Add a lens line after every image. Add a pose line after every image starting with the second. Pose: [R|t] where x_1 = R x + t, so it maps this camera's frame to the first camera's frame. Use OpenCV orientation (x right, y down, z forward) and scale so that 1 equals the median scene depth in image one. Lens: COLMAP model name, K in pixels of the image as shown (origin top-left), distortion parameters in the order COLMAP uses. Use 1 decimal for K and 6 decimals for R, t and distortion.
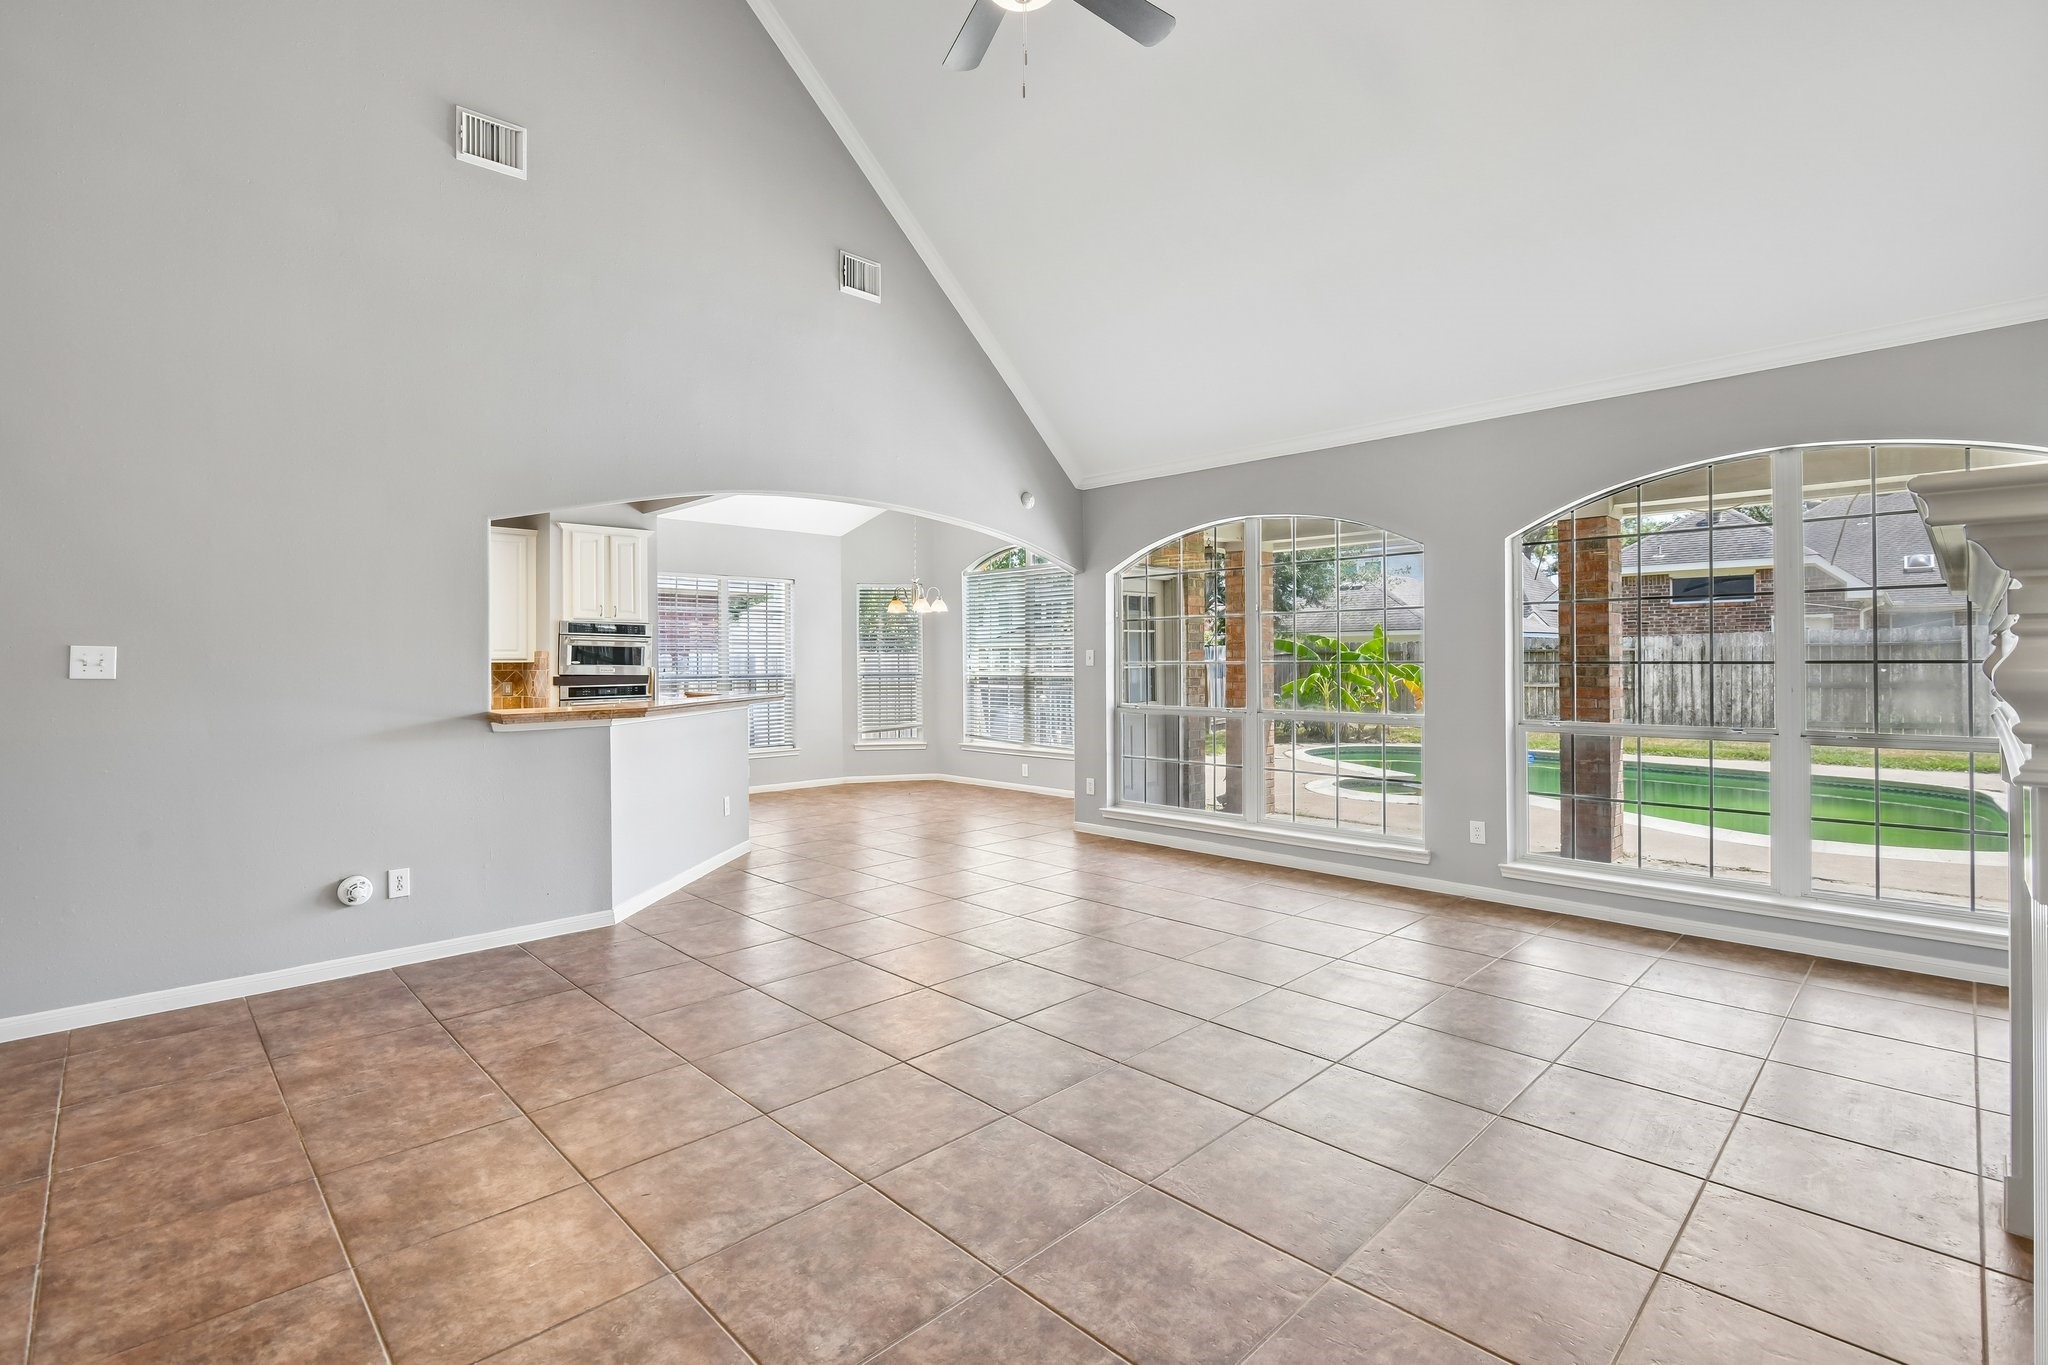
lens RADIAL K [[940.3, 0, 1002.0], [0, 940.3, 656.3], [0, 0, 1]] dist [-0.015624, -0.000933]
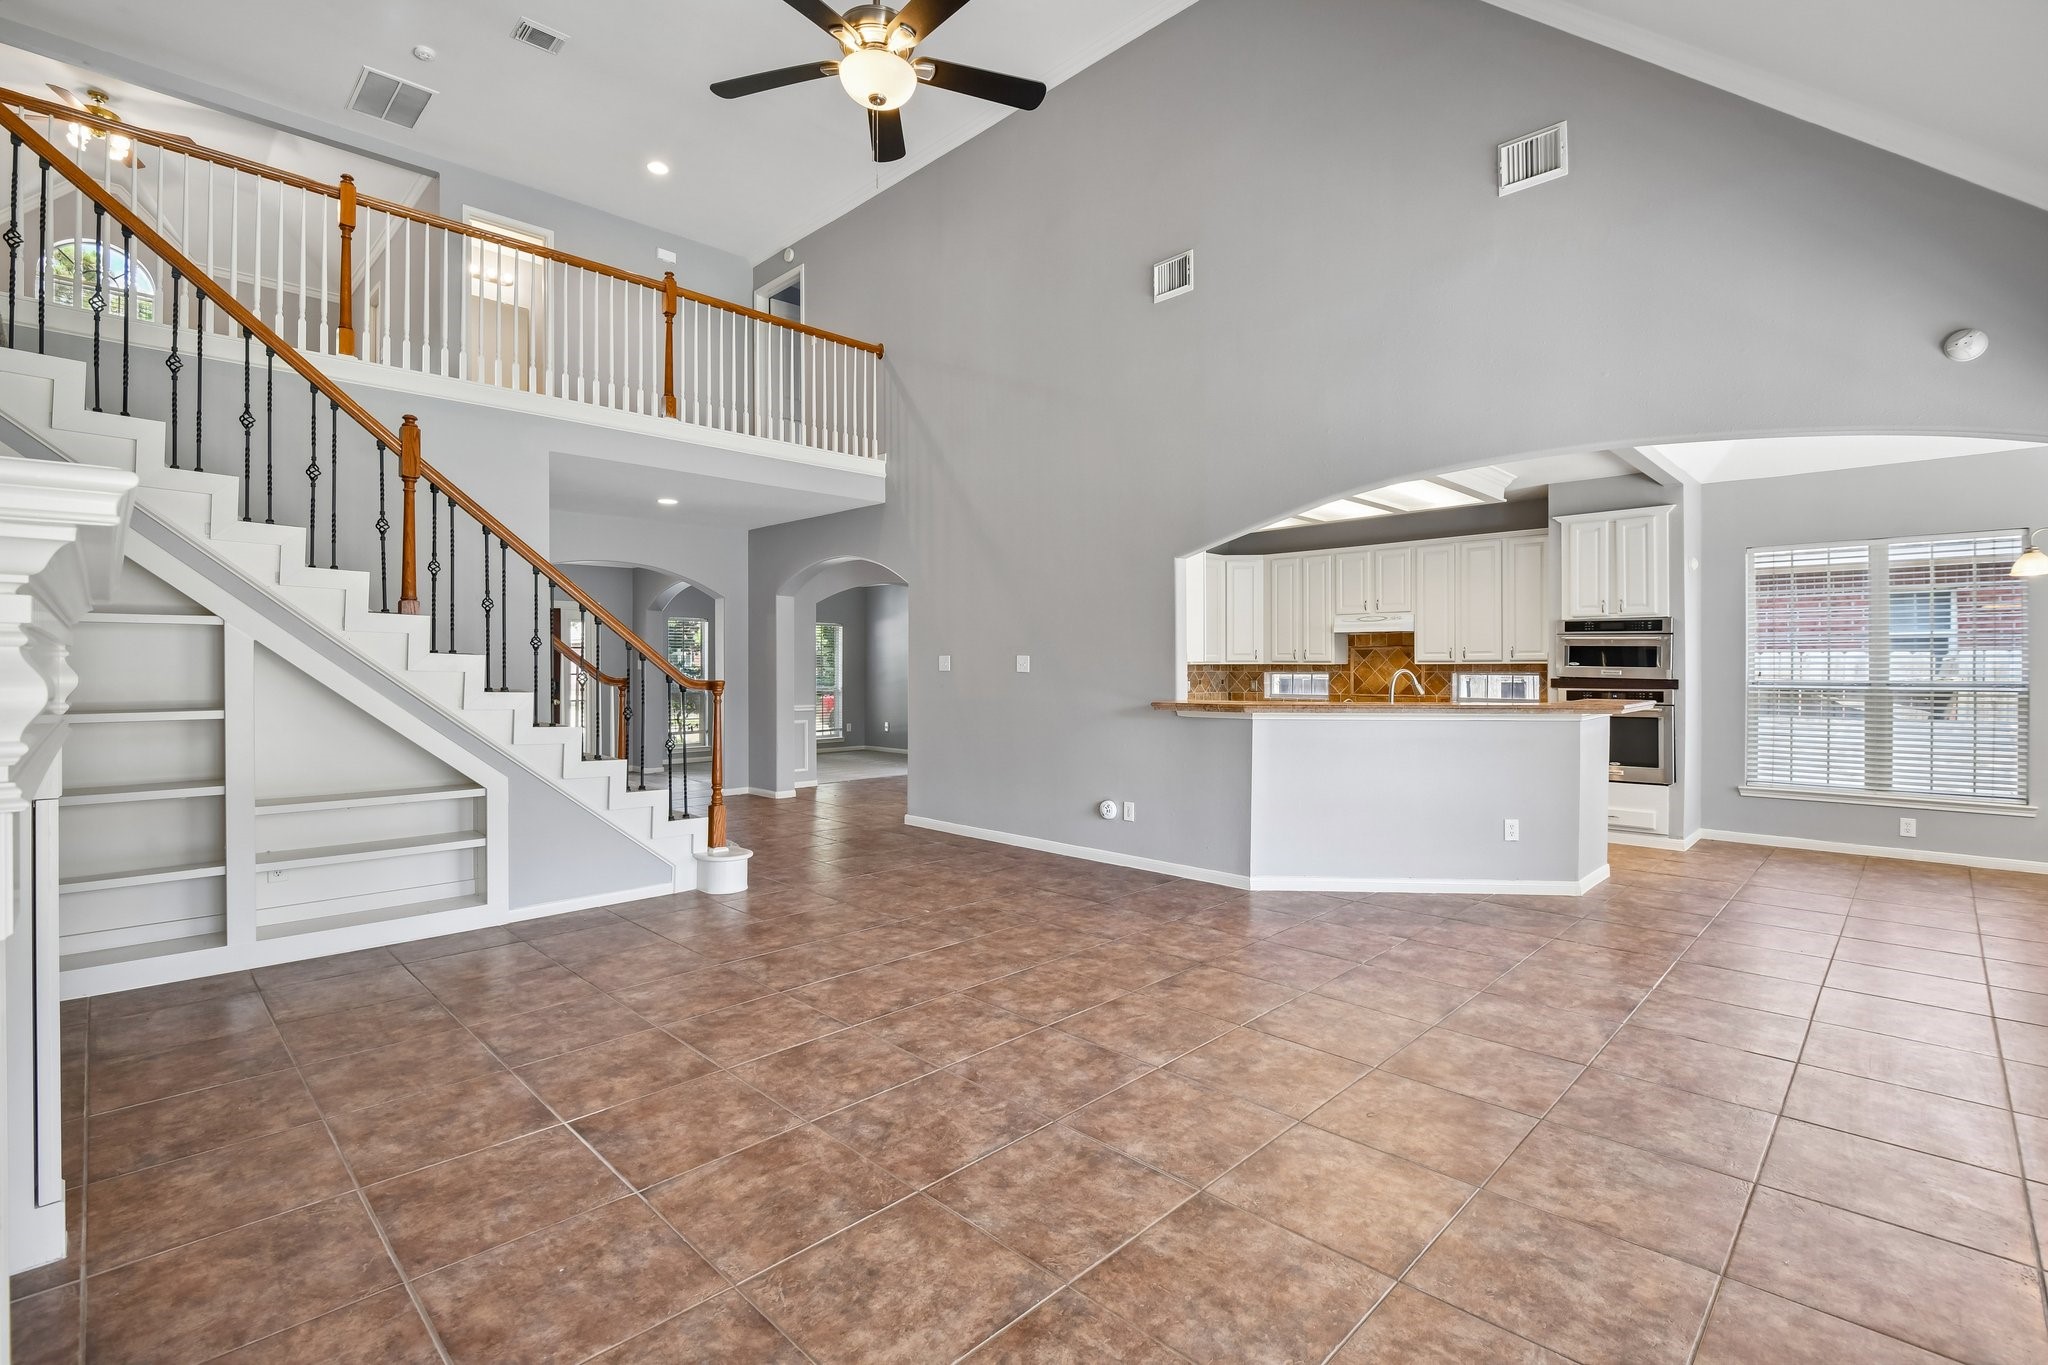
lens RADIAL K [[932.1, 0, 1035.4], [0, 932.1, 670.6], [0, 0, 1]] dist [-0.012812, -0.001613]
pose [[0.028572, 0.009995, -0.999542, 1.044242], [0.006171, 0.999929, 0.010175, 0.001389], [0.999573, -0.006459, 0.028508, 1.007996]]
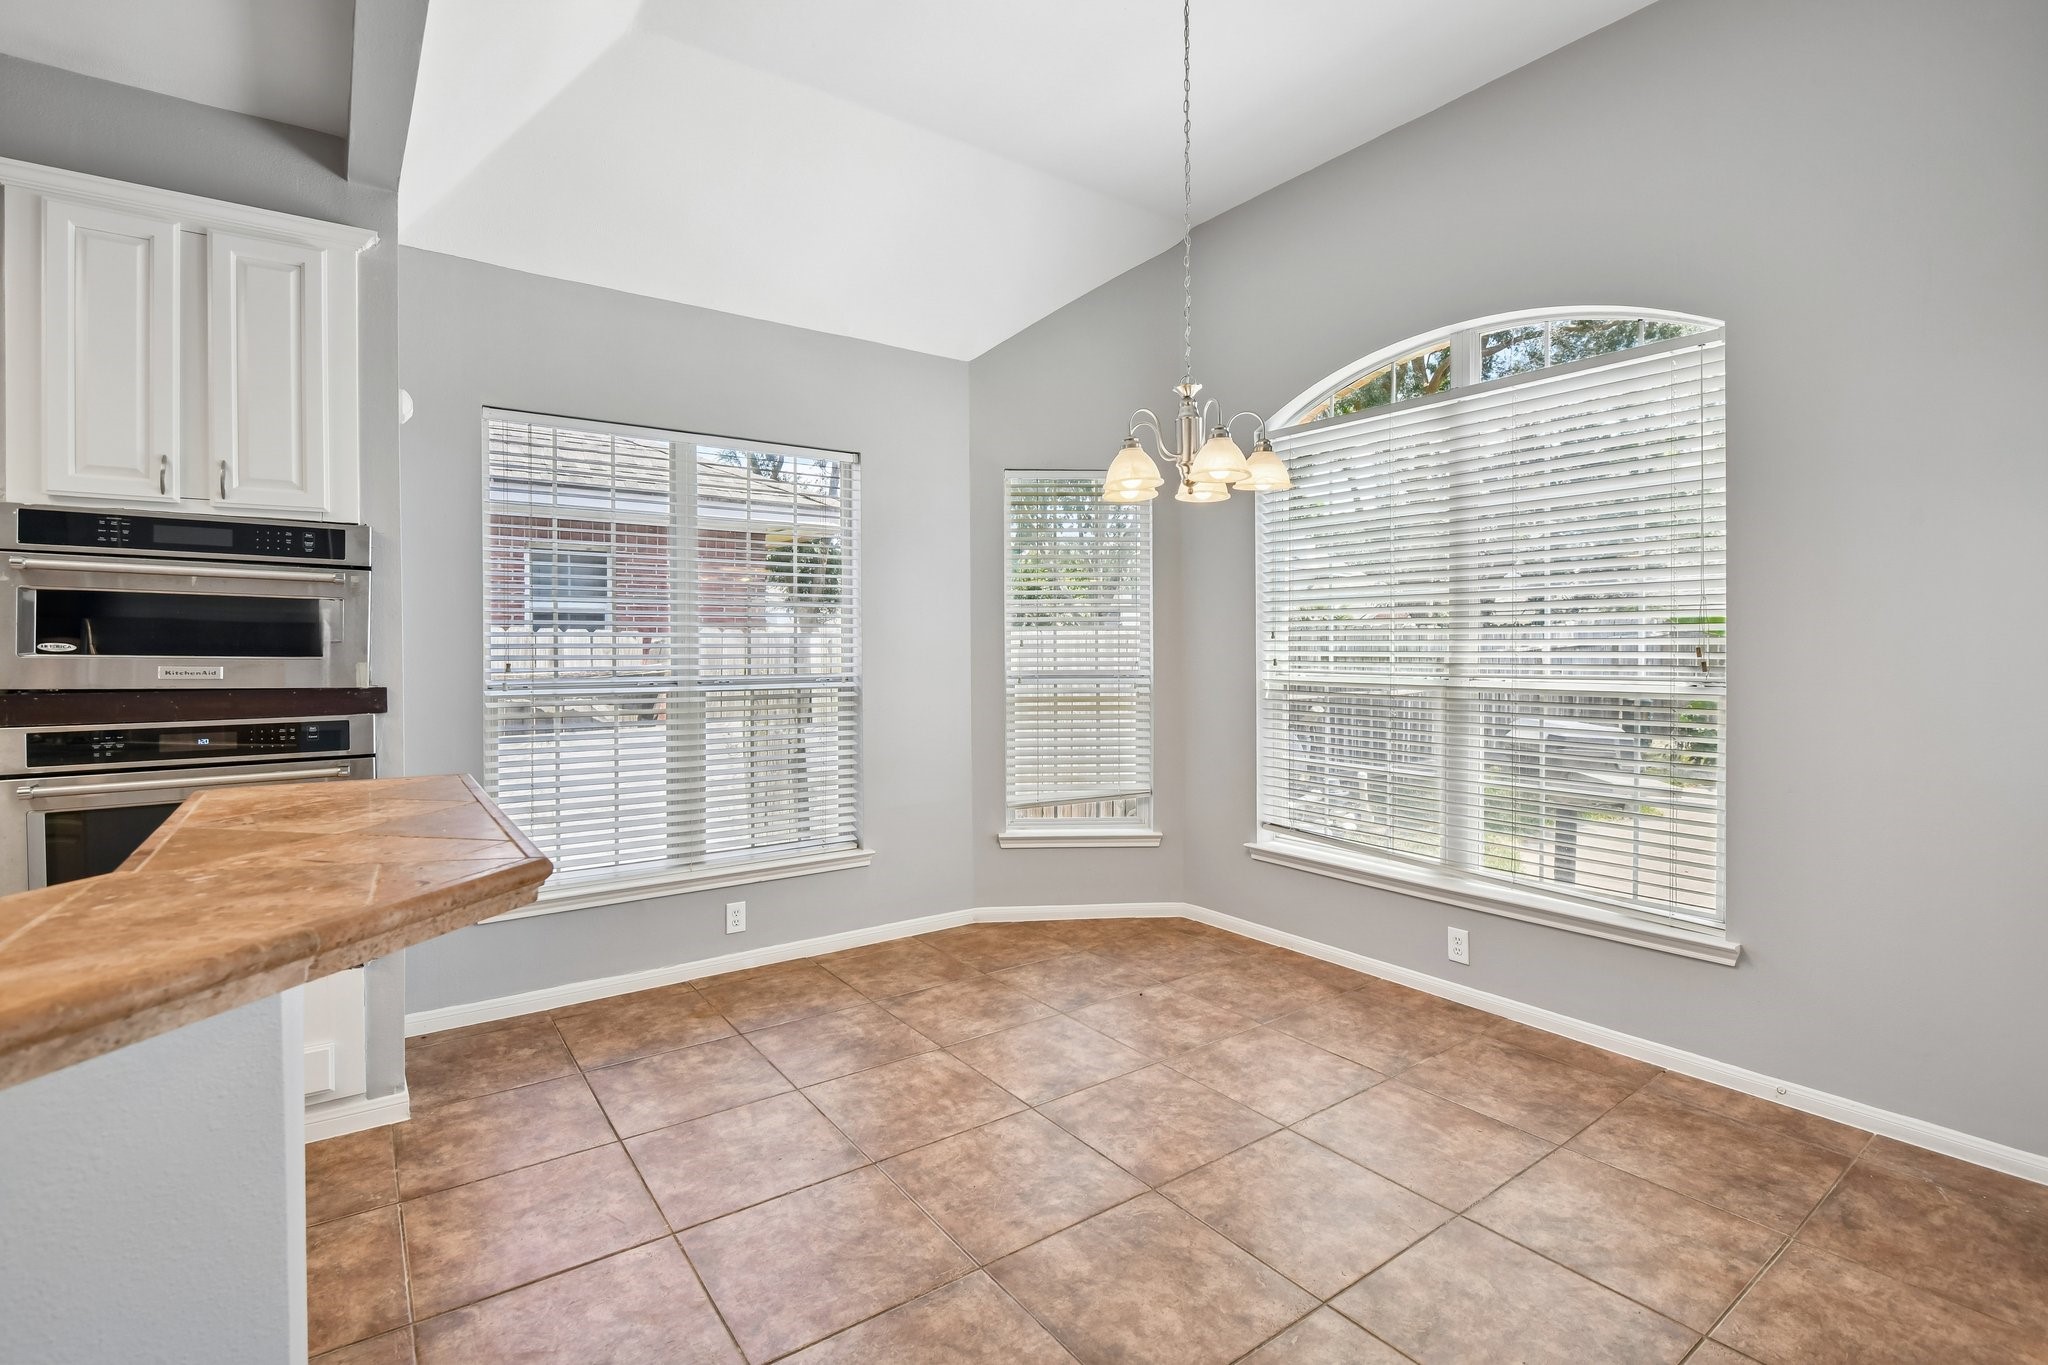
lens RADIAL K [[940.3, 0, 1002.0], [0, 940.3, 656.3], [0, 0, 1]] dist [-0.015624, -0.000933]
pose [[0.988793, 0.005732, -0.149185, -0.280701], [-0.003404, 0.999868, 0.015855, 0.008715], [0.149256, -0.015170, 0.988682, 1.752350]]
